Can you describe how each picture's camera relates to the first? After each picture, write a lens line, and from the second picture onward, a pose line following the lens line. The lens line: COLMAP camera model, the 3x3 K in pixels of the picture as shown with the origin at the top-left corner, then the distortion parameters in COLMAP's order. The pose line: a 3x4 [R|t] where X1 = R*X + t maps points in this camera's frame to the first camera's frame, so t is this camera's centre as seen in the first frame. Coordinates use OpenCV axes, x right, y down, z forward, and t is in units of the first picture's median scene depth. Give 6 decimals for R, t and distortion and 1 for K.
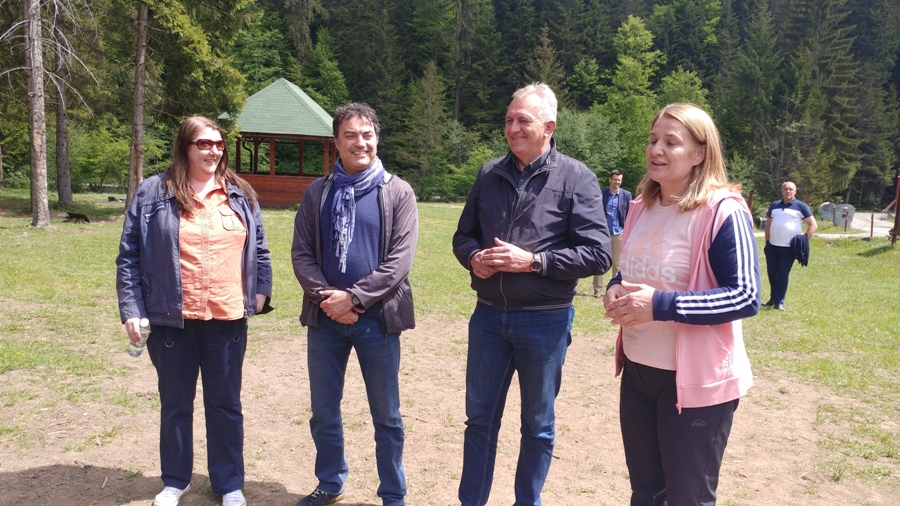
lens RADIAL K [[743.9, 0, 452.5], [0, 743.9, 246.1], [0, 0, 1]] dist [-0.019338, 0.118287]
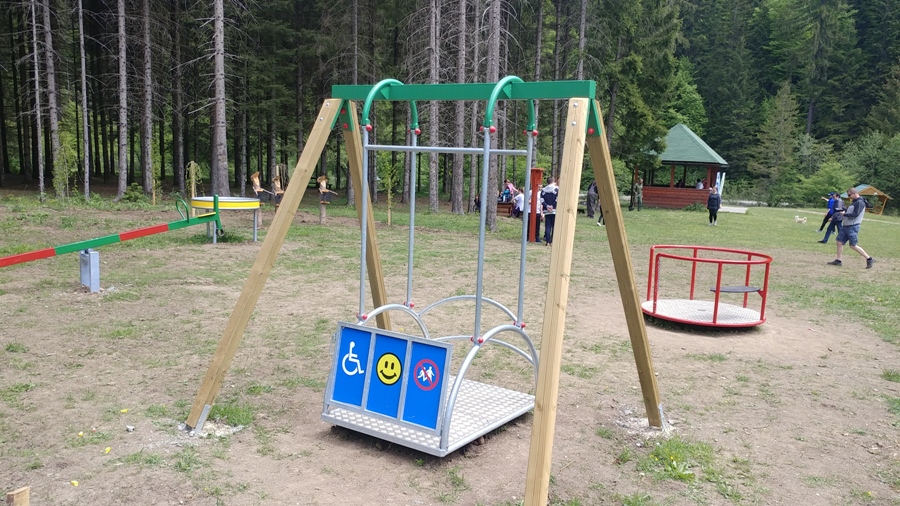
lens RADIAL K [[743.9, 0, 452.5], [0, 743.9, 246.1], [0, 0, 1]] dist [-0.019338, 0.118287]
pose [[0.905356, 0.041637, -0.422608, 0.001857], [-0.044018, 0.999022, 0.004129, 0.014813], [0.422367, 0.014864, 0.906303, -0.210547]]
